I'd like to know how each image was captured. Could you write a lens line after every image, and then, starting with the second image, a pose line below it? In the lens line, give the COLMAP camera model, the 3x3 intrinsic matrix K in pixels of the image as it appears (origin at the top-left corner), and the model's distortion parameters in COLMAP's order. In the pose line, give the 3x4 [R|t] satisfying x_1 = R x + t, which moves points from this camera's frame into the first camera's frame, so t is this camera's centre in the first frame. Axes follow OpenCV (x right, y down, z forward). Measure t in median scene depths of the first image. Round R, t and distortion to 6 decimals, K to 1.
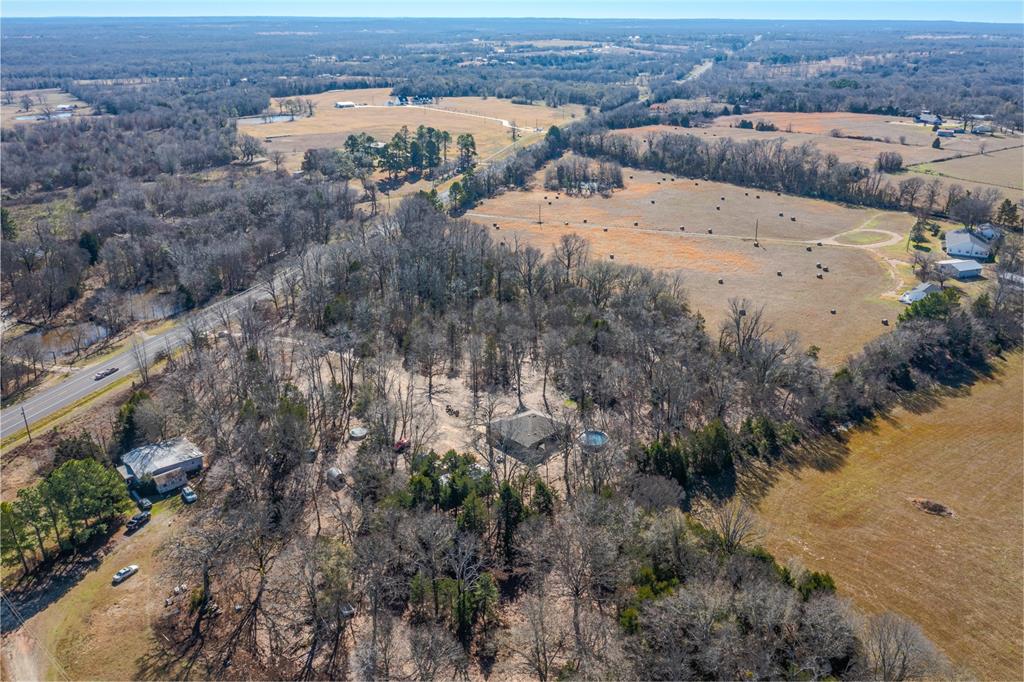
lens RADIAL K [[803.2, 0, 512.0], [0, 803.2, 341.0], [0, 0, 1]] dist [-0.022412, 0.002326]
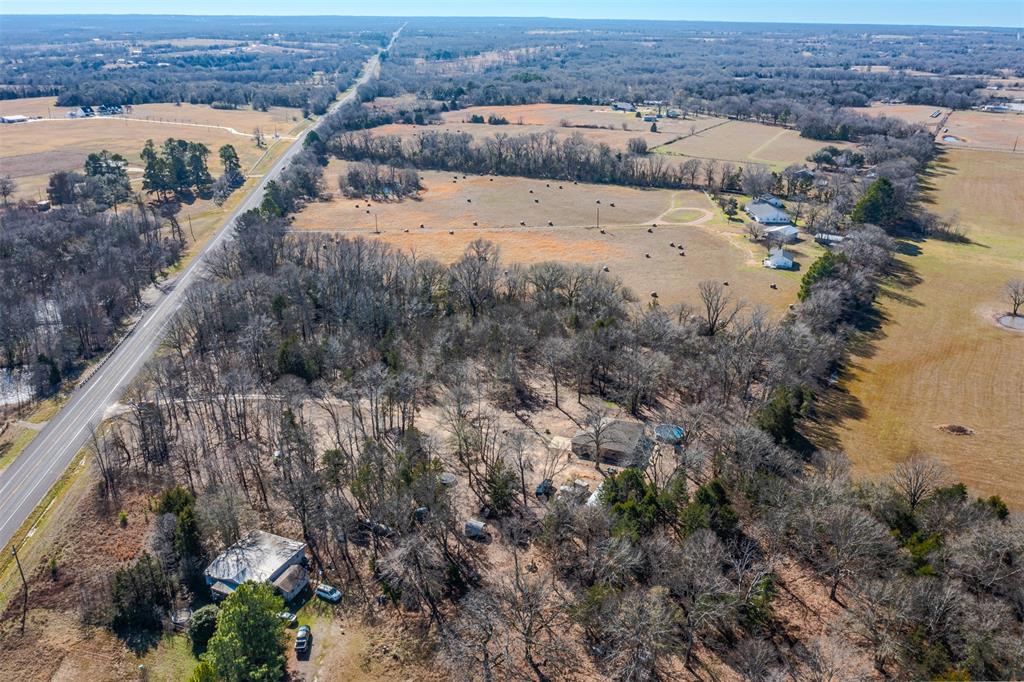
lens RADIAL K [[803.2, 0, 512.0], [0, 803.2, 341.0], [0, 0, 1]] dist [-0.022412, 0.002326]
pose [[0.903565, -0.155146, 0.399374, -0.126056], [0.153689, 0.987467, 0.035888, -0.016564], [-0.399937, 0.028952, 0.916085, 0.035790]]
